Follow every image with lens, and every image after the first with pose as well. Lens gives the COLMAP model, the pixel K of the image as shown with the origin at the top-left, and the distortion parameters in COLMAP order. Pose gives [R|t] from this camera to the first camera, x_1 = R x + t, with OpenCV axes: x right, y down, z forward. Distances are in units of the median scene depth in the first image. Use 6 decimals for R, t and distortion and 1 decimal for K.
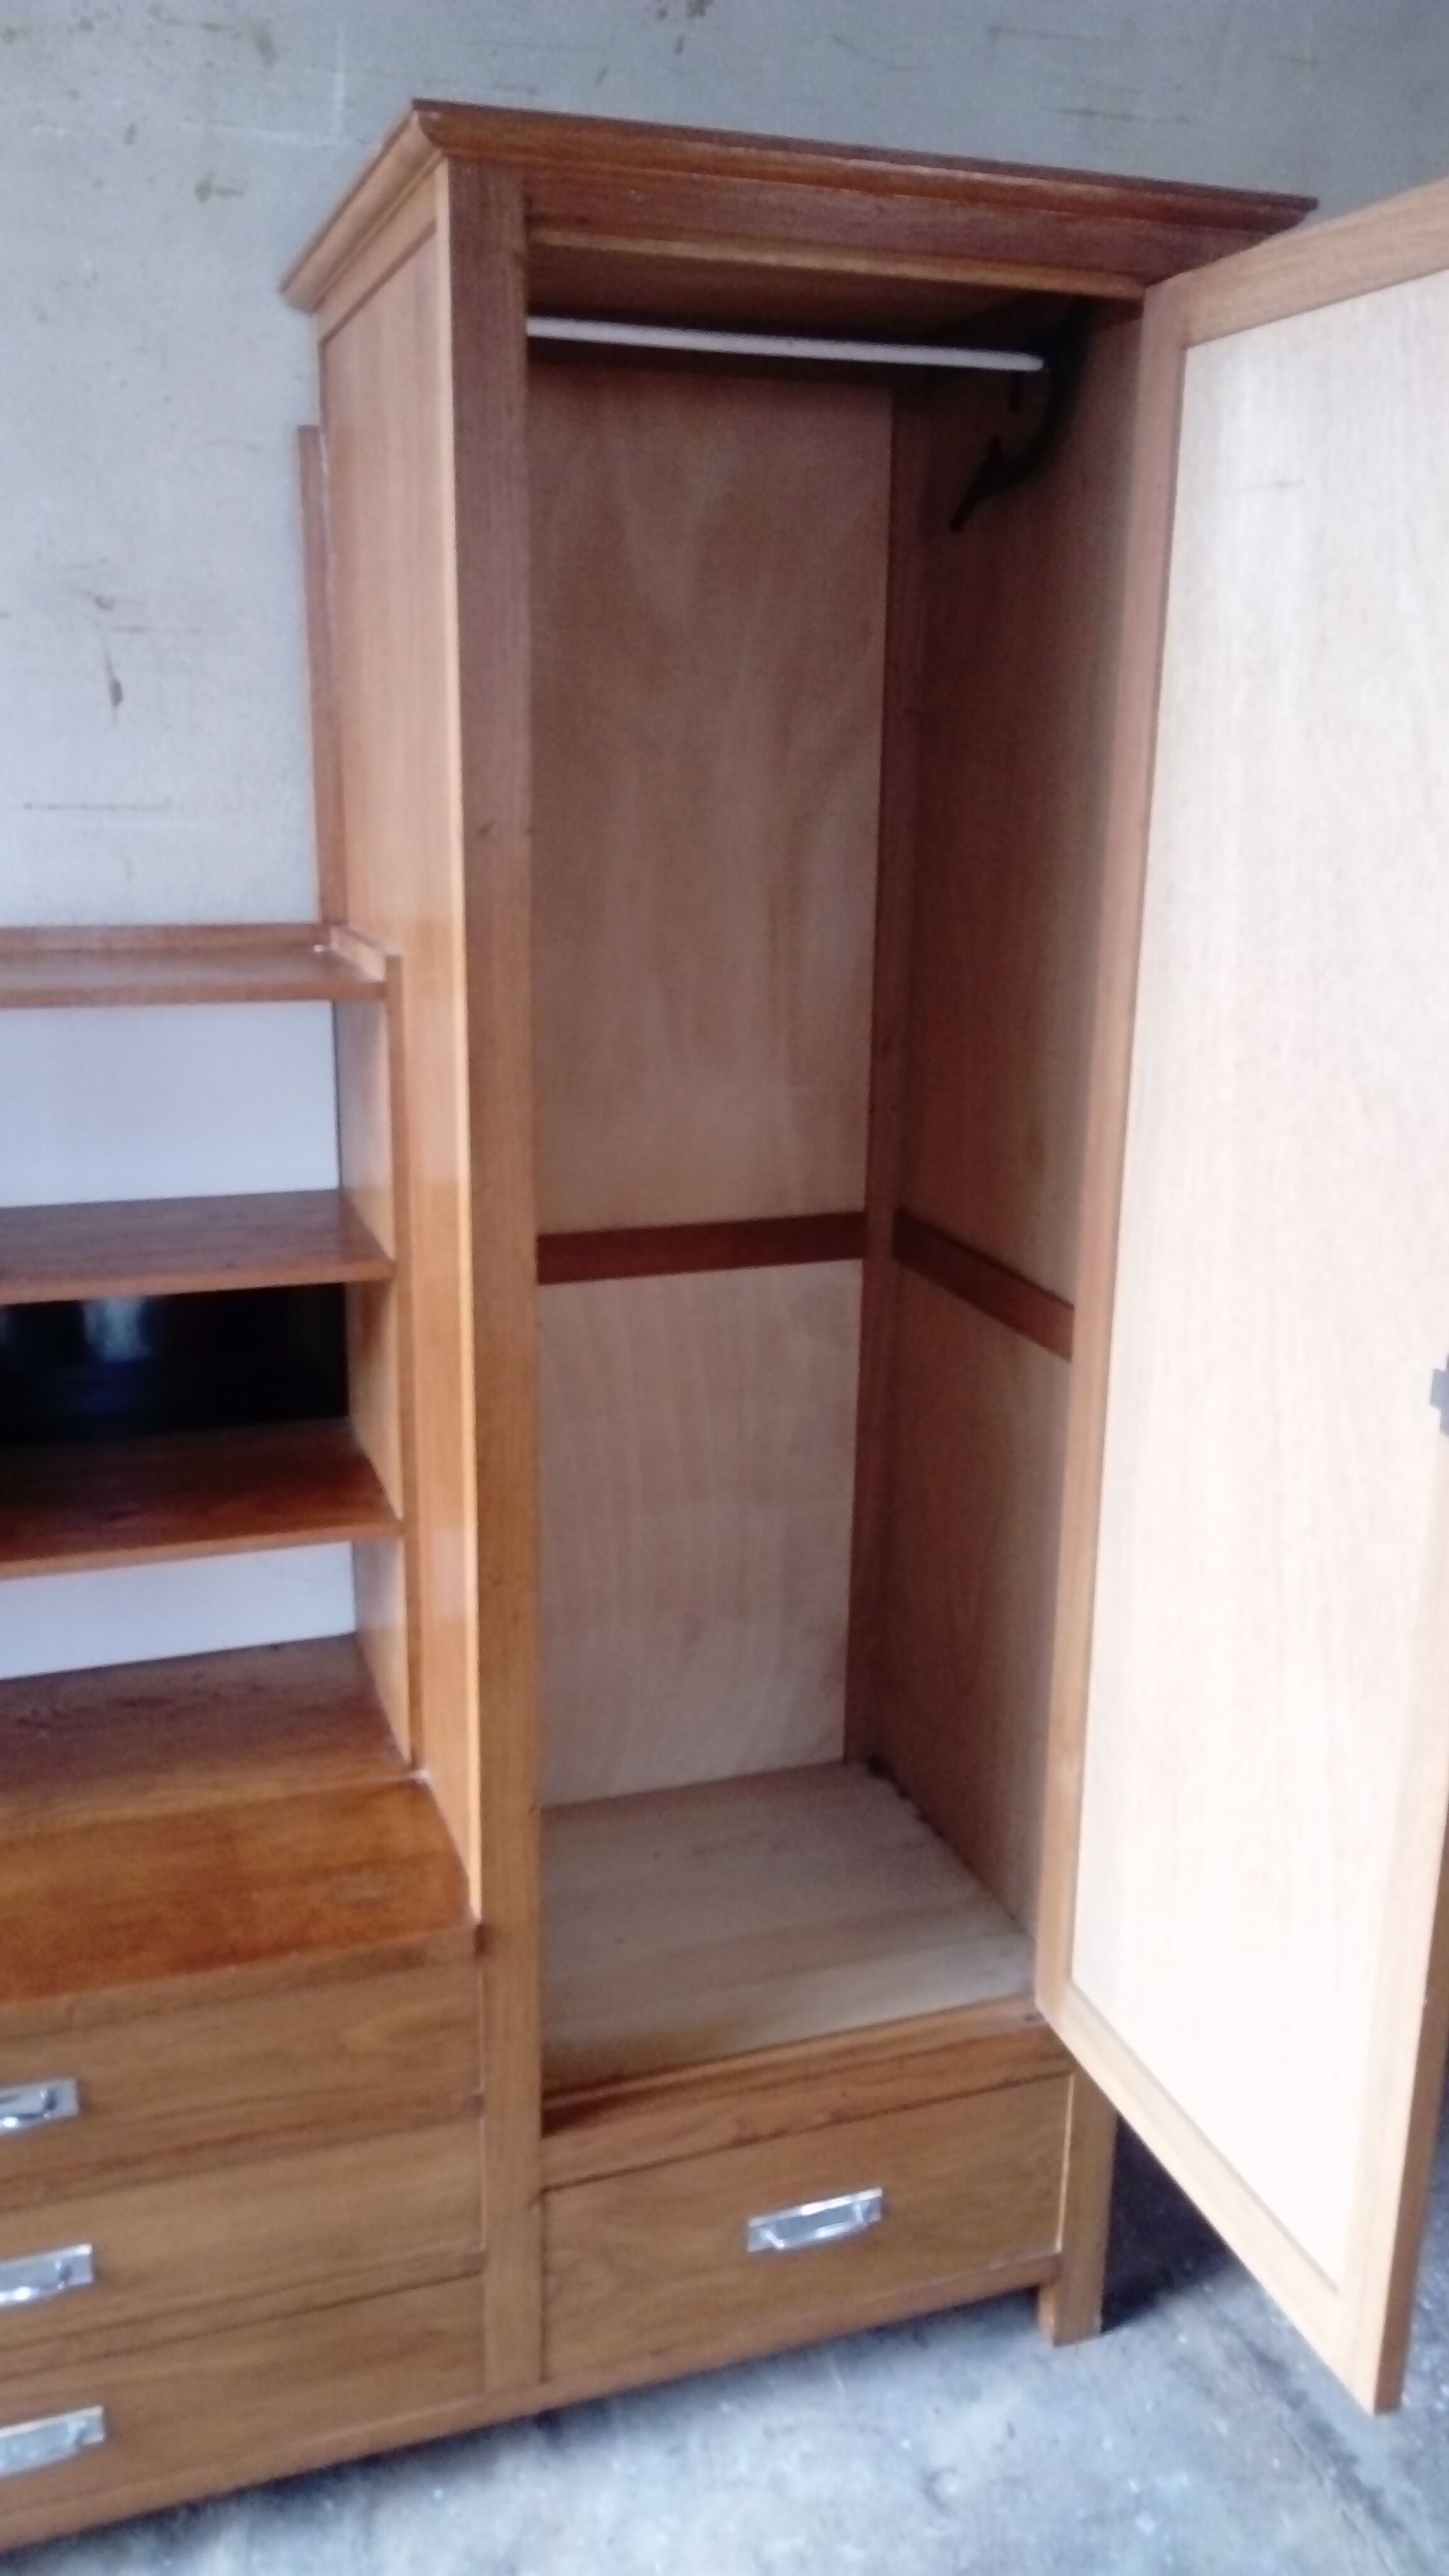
lens RADIAL K [[2014.5, 0, 726.8], [0, 2014.5, 1257.4], [0, 0, 1]] dist [0.011709, -0.049230]
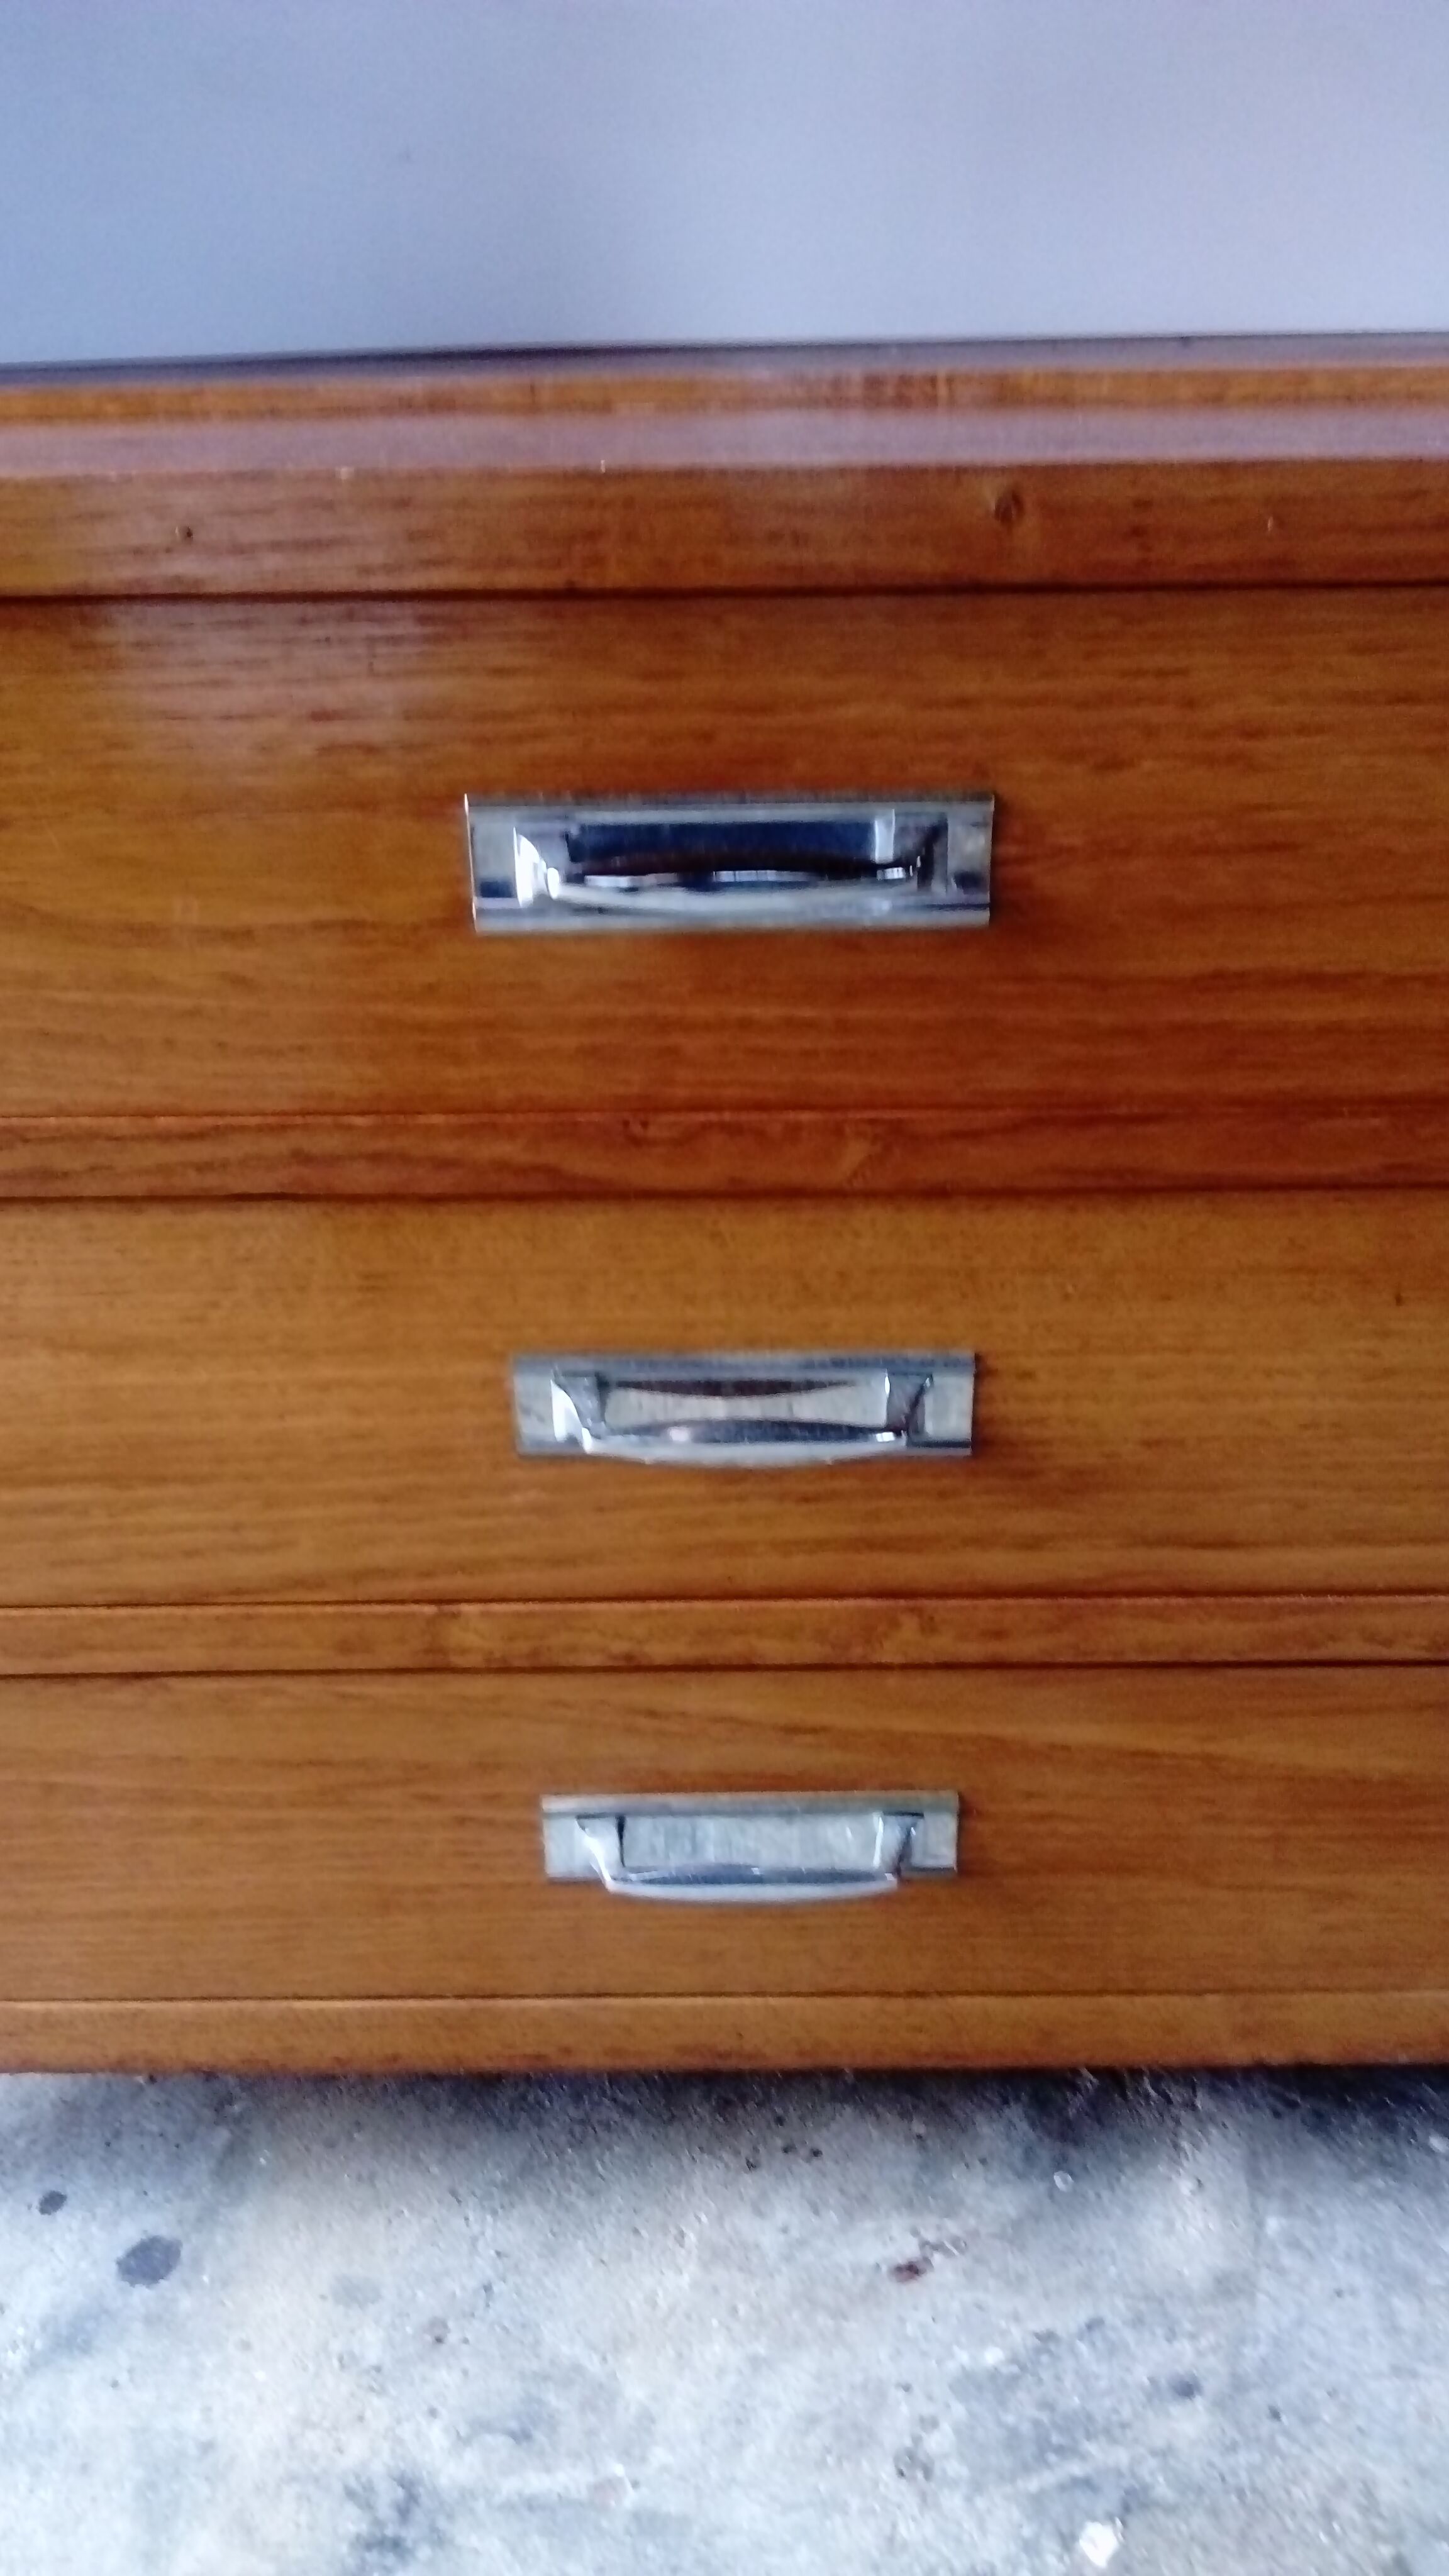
lens RADIAL K [[2086.3, 0, 723.8], [0, 2086.3, 1268.4], [0, 0, 1]] dist [0.036616, -0.089340]
pose [[0.939208, 0.113989, -0.323875, -0.217674], [-0.046131, 0.976623, 0.209950, 0.361767], [0.340236, -0.182246, 0.922511, 0.584769]]
